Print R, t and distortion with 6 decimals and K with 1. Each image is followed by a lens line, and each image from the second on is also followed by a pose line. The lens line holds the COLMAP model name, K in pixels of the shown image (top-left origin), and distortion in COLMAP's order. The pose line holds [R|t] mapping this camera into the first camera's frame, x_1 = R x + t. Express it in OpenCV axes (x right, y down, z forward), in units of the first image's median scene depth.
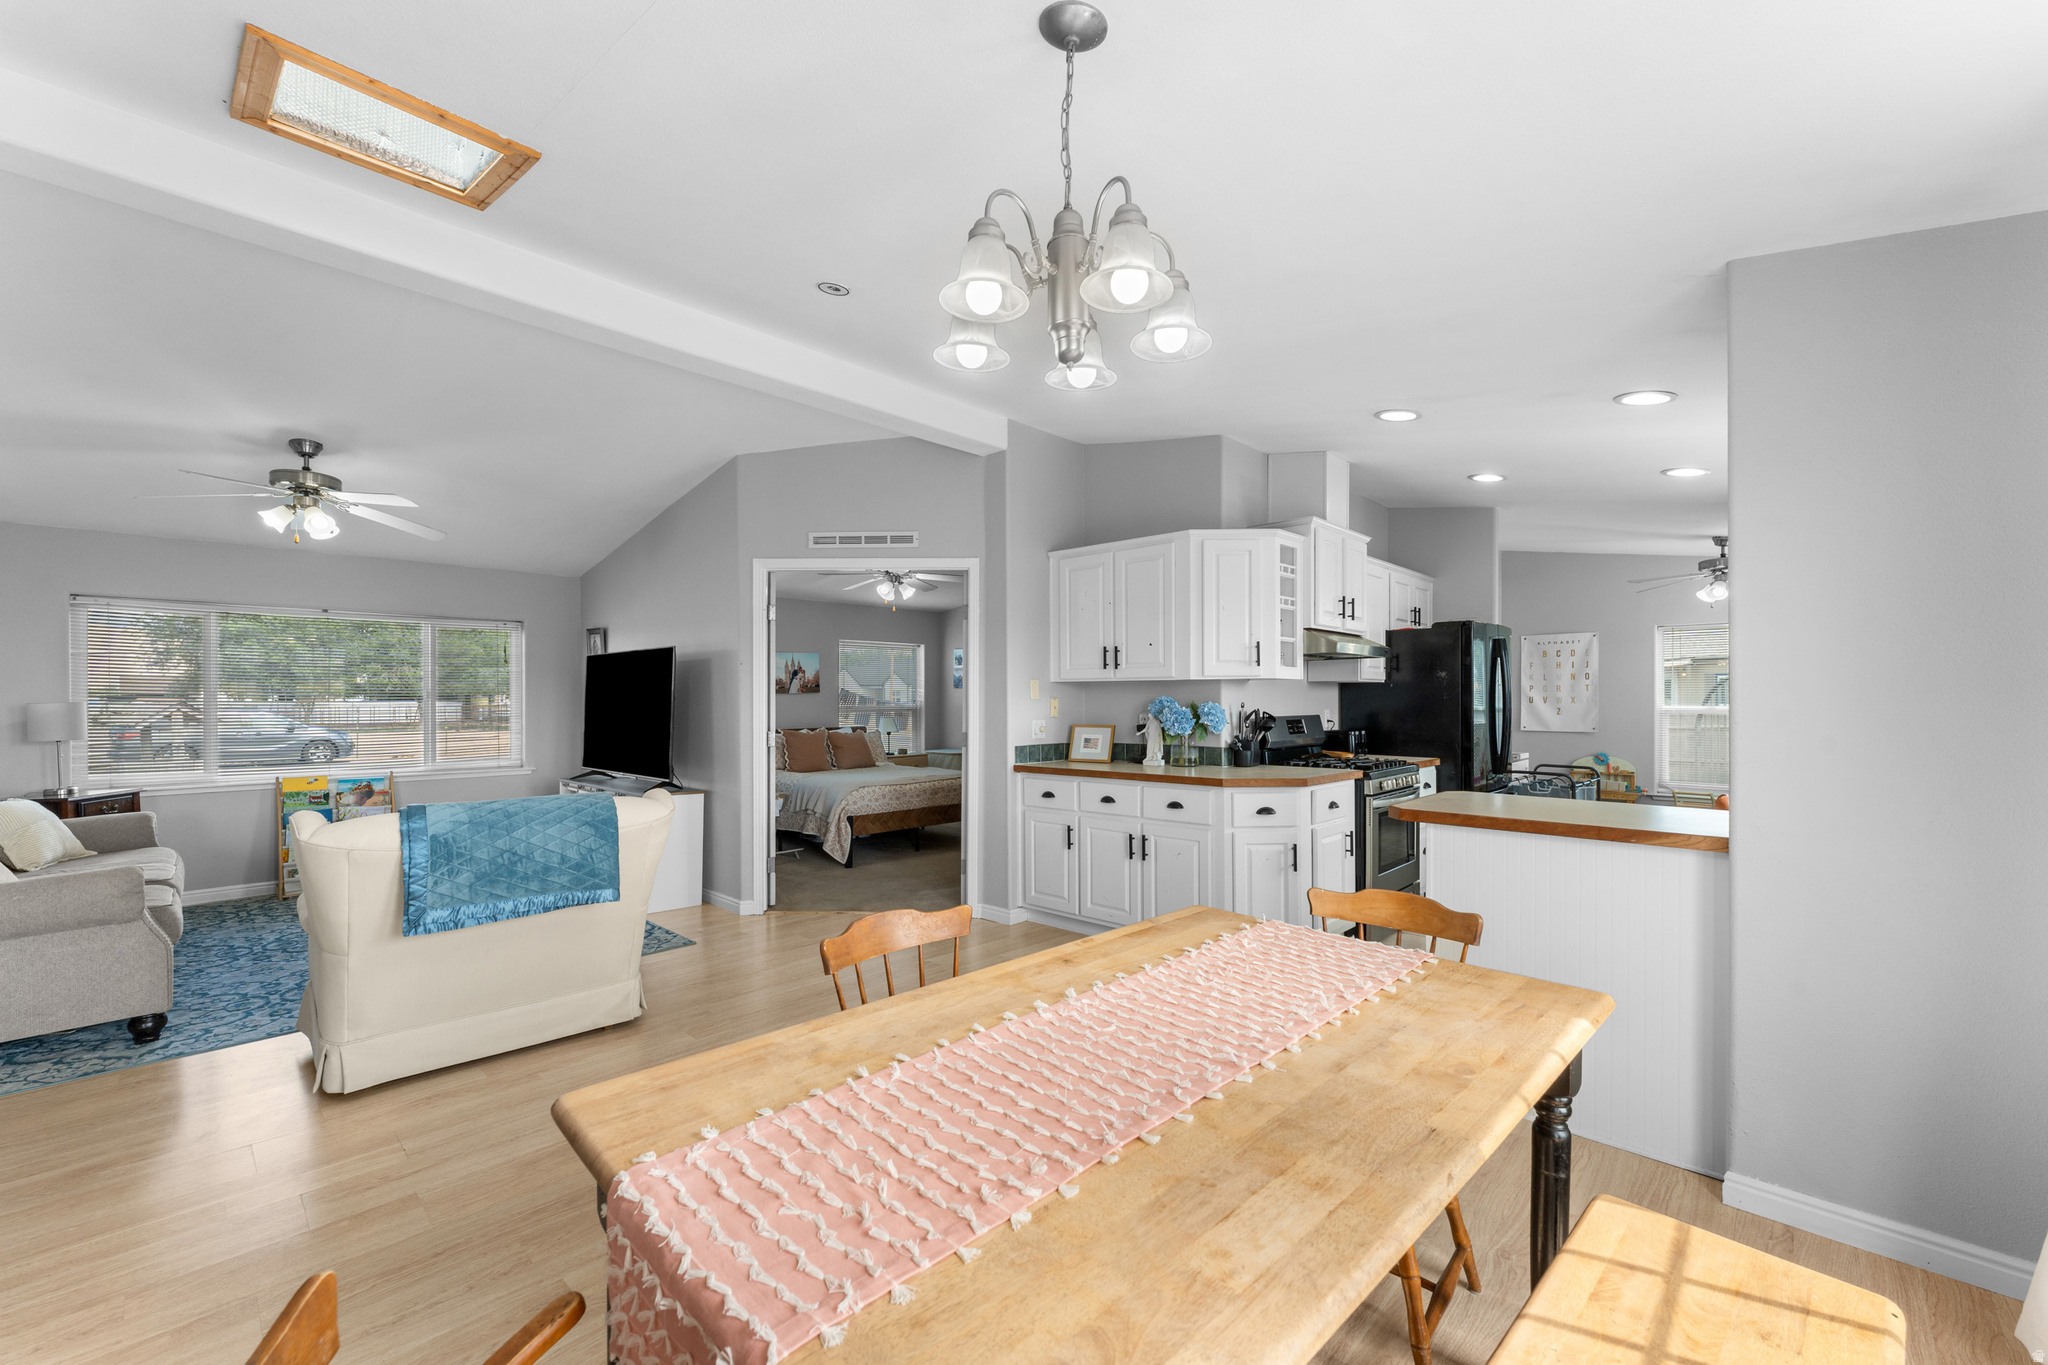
lens RADIAL K [[822.5, 0, 1013.1], [0, 822.5, 696.0], [0, 0, 1]] dist [0.000548, 0.000154]
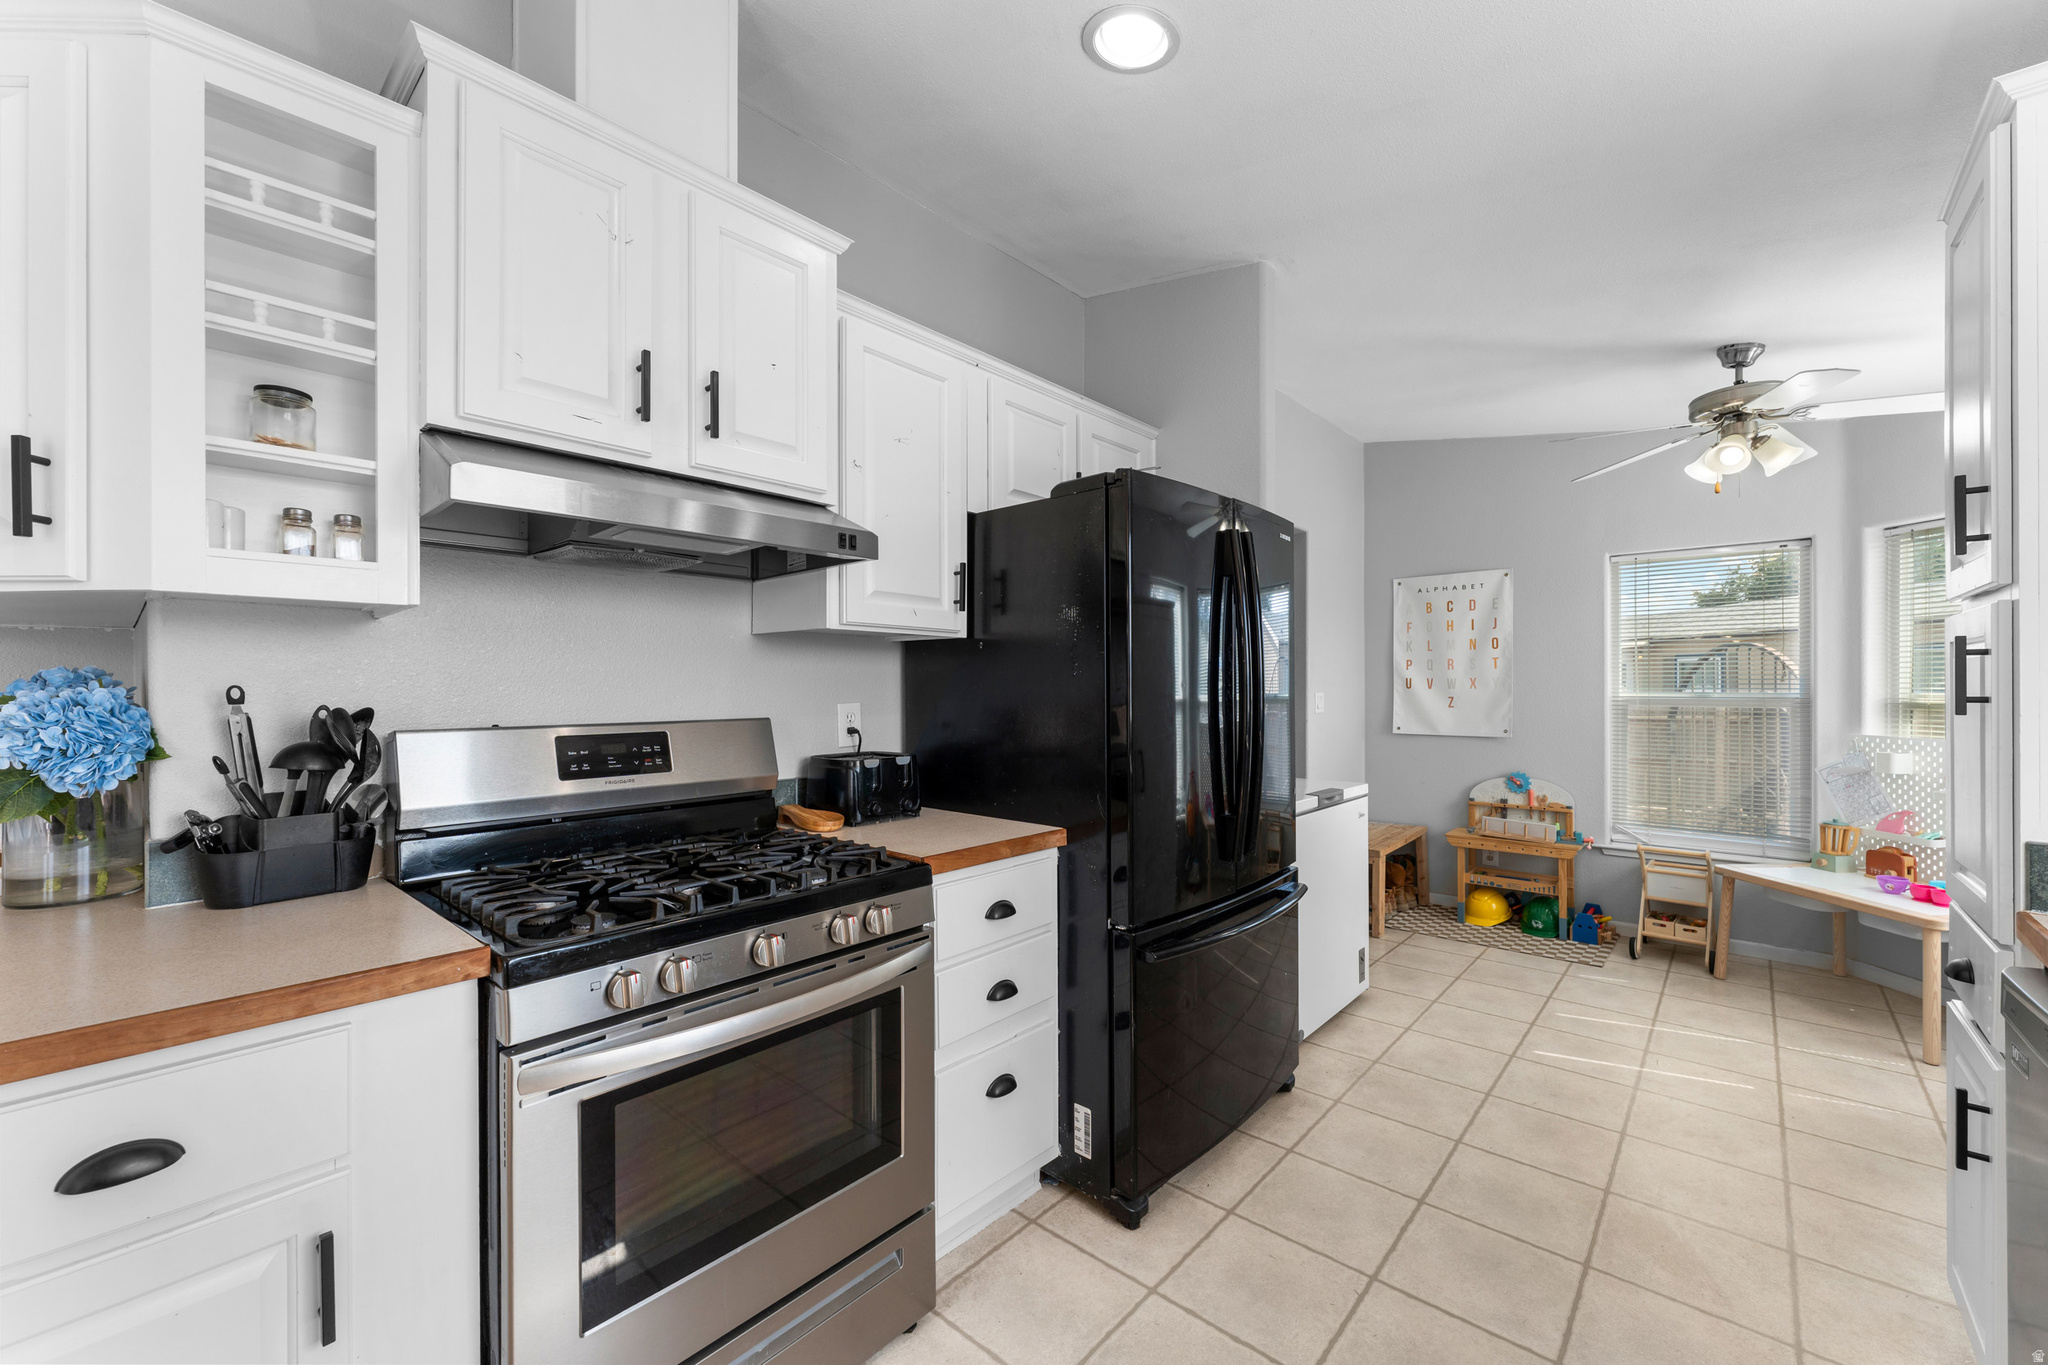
lens RADIAL K [[822.5, 0, 1012.0], [0, 822.5, 674.9], [0, 0, 1]] dist [0.000548, 0.000154]
pose [[0.999404, 0.001773, 0.034481, 0.334288], [-0.001519, 0.999972, -0.007392, 0.003760], [-0.034493, 0.007335, 0.999378, 0.425151]]
